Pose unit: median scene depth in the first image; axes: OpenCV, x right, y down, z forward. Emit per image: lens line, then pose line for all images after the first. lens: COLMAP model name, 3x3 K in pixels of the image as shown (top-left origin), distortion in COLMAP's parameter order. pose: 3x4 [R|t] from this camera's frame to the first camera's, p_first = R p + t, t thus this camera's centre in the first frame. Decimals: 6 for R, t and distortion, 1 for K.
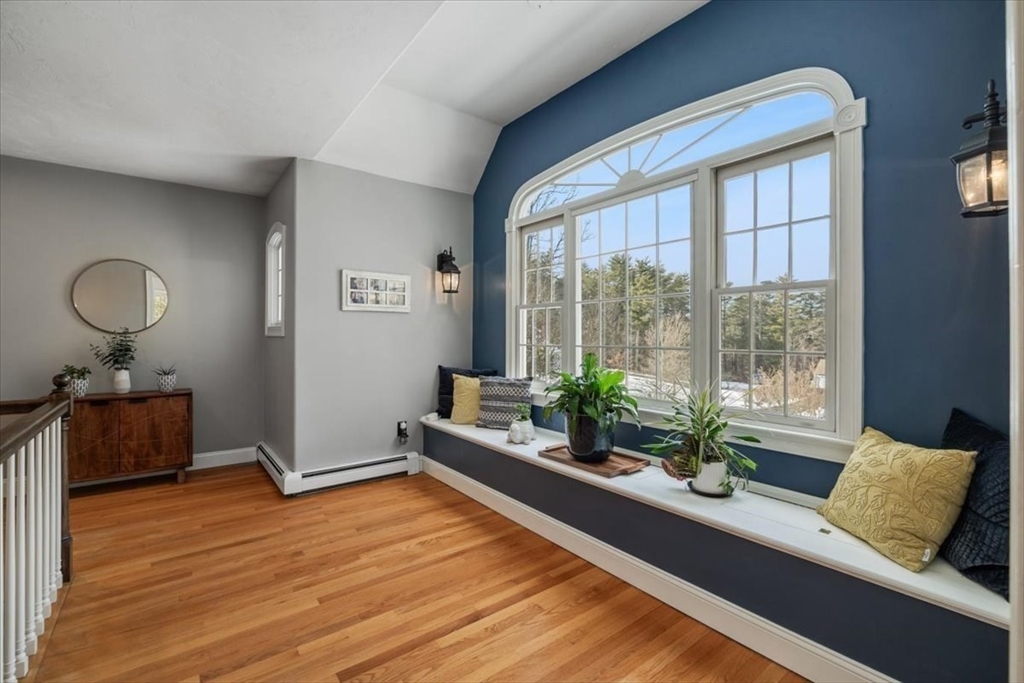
lens RADIAL K [[447.9, 0, 510.7], [0, 447.9, 335.4], [0, 0, 1]] dist [-0.001238, -0.000202]
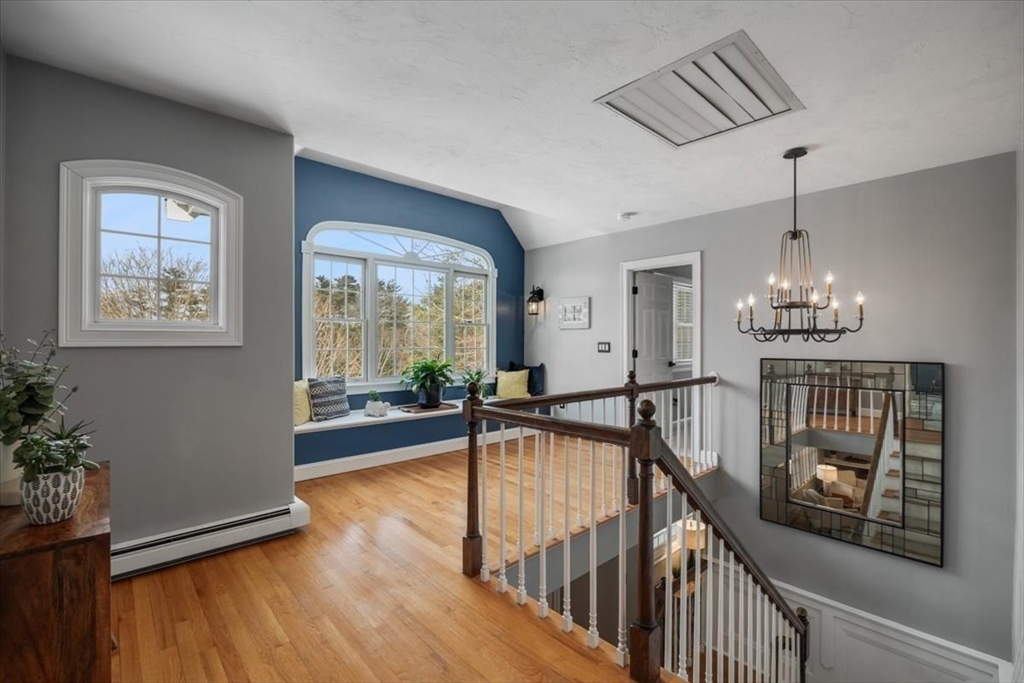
lens RADIAL K [[414.9, 0, 512.0], [0, 414.9, 341.5], [0, 0, 1]] dist [0.001250, 0.000125]
pose [[-0.062100, -0.009517, 0.998025, -1.402457], [-0.003098, 0.999952, 0.009343, -0.017894], [-0.998065, -0.002511, -0.062126, 0.672131]]
